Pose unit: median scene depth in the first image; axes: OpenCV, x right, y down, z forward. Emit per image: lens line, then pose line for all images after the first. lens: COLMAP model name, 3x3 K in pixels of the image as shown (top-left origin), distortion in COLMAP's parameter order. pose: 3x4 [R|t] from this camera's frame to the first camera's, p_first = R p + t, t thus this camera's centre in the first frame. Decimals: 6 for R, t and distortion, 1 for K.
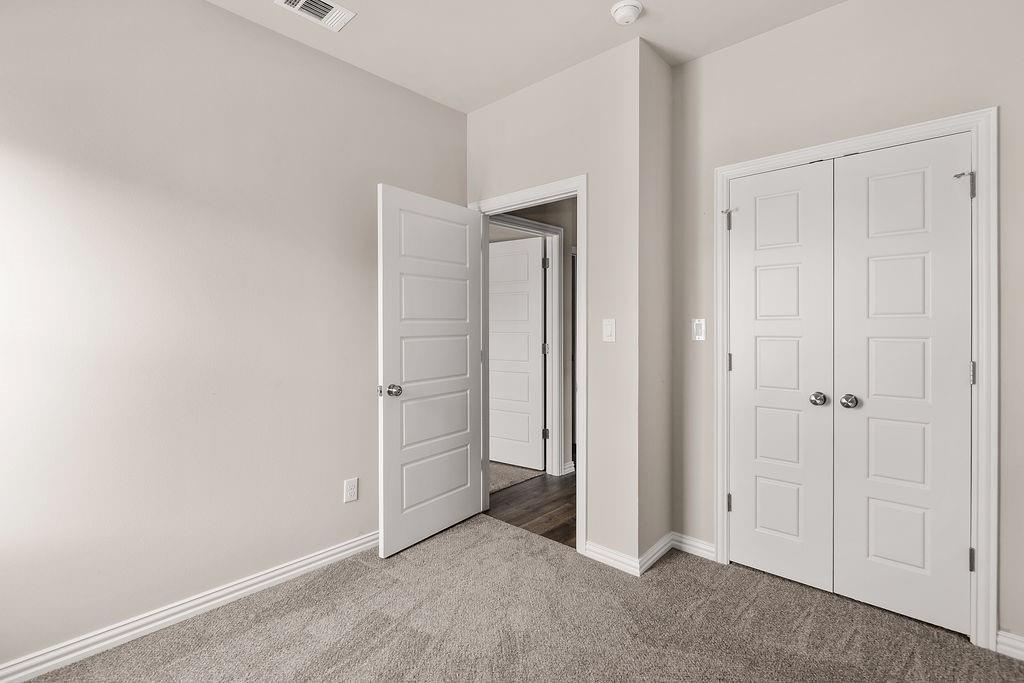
lens RADIAL K [[471.2, 0, 510.5], [0, 471.2, 334.0], [0, 0, 1]] dist [0.000100, 0.000034]
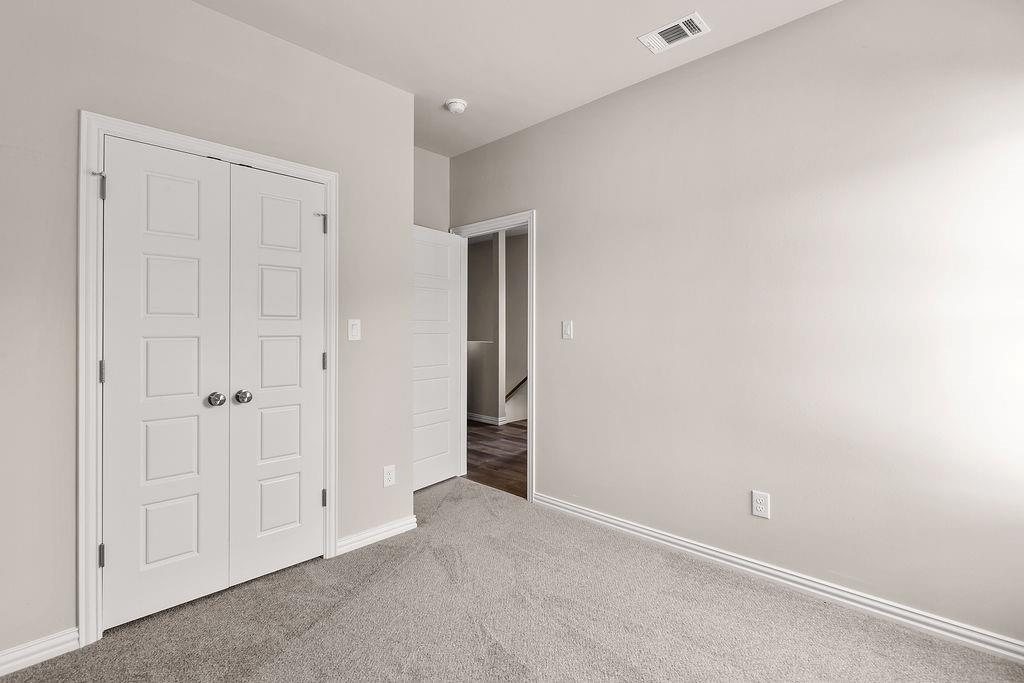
lens RADIAL K [[471.2, 0, 510.5], [0, 471.2, 334.0], [0, 0, 1]] dist [0.000100, 0.000034]
pose [[0.037734, -0.013382, 0.999198, -0.311539], [0.012432, 0.999839, 0.012921, -0.005444], [-0.999210, 0.011934, 0.037895, 0.351190]]
